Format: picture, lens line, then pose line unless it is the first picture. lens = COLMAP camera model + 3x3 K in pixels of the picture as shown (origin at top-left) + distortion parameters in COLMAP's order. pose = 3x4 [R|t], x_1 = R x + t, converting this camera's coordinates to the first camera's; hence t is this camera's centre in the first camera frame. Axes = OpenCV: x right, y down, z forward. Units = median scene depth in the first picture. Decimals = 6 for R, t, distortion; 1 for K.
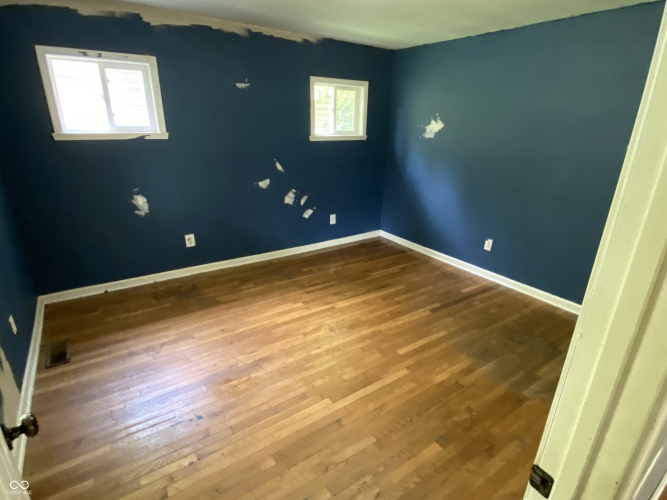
lens RADIAL K [[341.1, 0, 333.5], [0, 341.1, 250.0], [0, 0, 1]] dist [-0.017604, -0.001971]
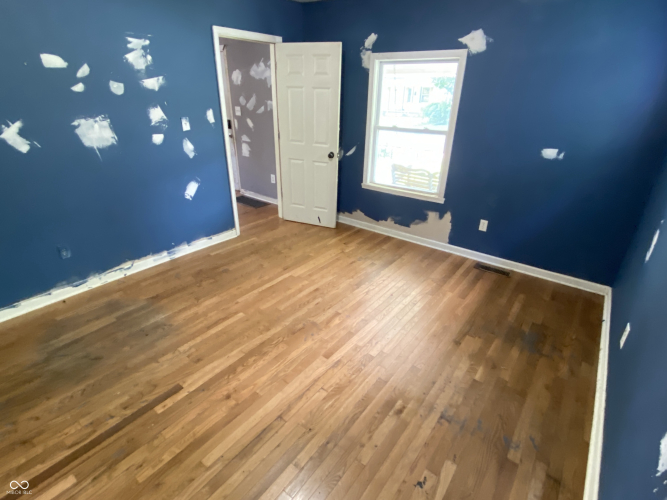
lens RADIAL K [[341.1, 0, 333.5], [0, 341.1, 250.0], [0, 0, 1]] dist [-0.017604, -0.001971]
pose [[-0.948912, 0.092077, -0.301809, 0.201889], [-0.146873, 0.717663, 0.680727, -0.535843], [0.279276, 0.690277, -0.667475, 1.472455]]
